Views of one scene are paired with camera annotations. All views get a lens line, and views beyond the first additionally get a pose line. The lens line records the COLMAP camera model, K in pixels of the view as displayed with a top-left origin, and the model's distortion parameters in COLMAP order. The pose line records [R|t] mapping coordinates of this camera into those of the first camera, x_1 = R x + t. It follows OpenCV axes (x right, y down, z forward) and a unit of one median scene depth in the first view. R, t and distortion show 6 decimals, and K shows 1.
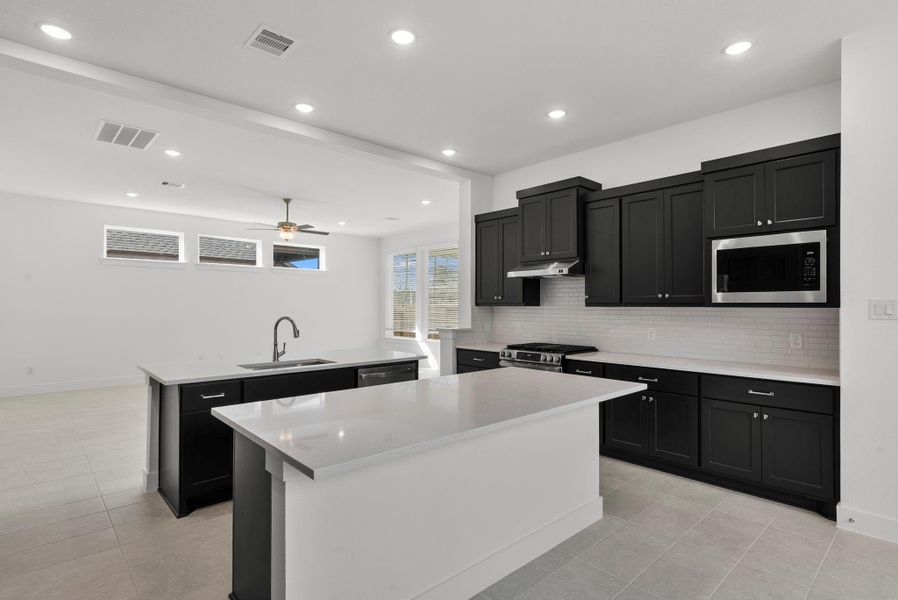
lens RADIAL K [[460.4, 0, 449.6], [0, 460.4, 305.6], [0, 0, 1]] dist [0.000473, 0.000620]
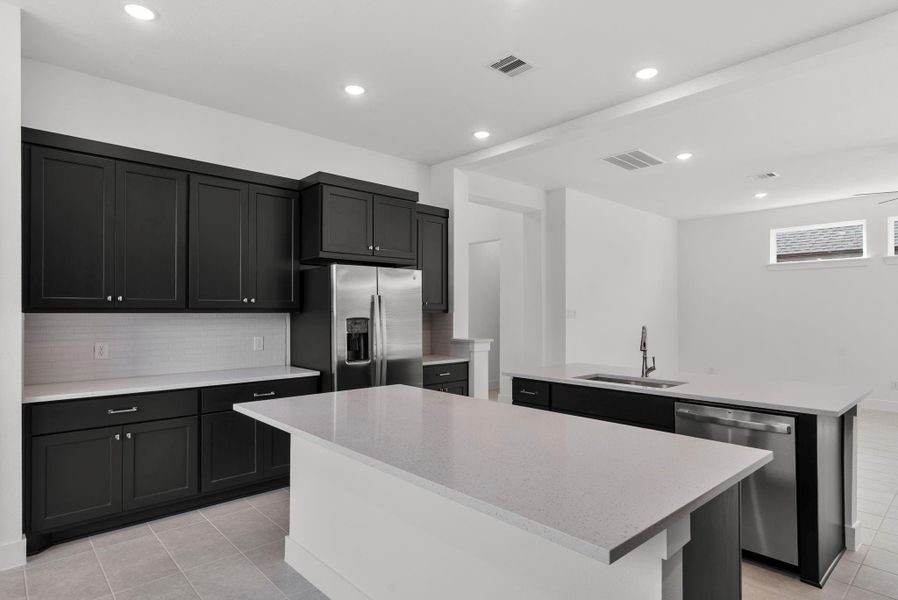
lens RADIAL K [[490.3, 0, 445.0], [0, 490.3, 298.8], [0, 0, 1]] dist [0.006131, 0.000111]
pose [[-0.004197, -0.027646, -0.999609, 0.529863], [-0.002411, 0.999615, -0.027636, 0.000541], [0.999988, 0.002294, -0.004262, 0.607964]]
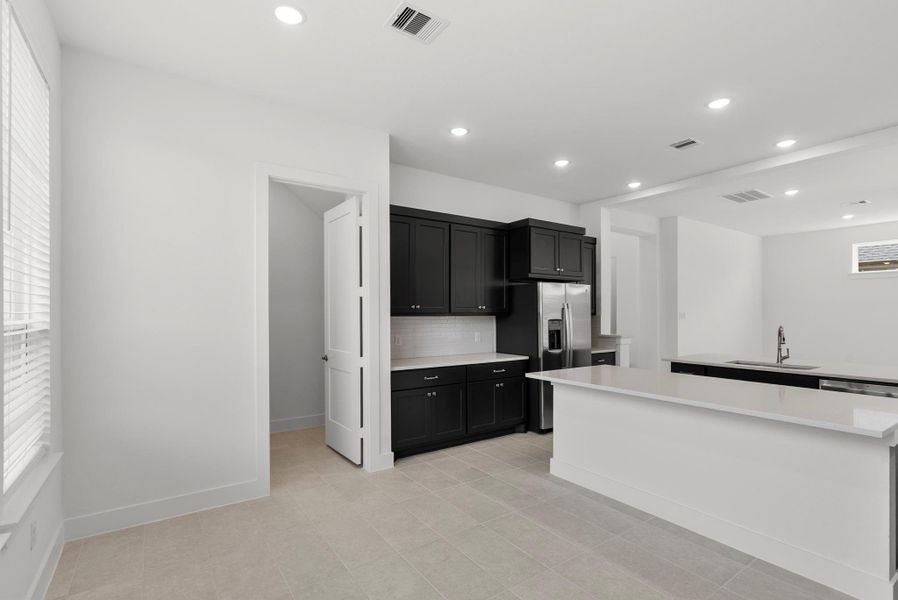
lens RADIAL K [[427.0, 0, 453.8], [0, 427.0, 305.9], [0, 0, 1]] dist [0.012436, -0.000086]
pose [[-0.123009, -0.016820, -0.992263, 0.801212], [-0.002012, 0.999859, -0.016700, -0.005789], [0.992404, -0.000058, -0.123025, 0.292874]]
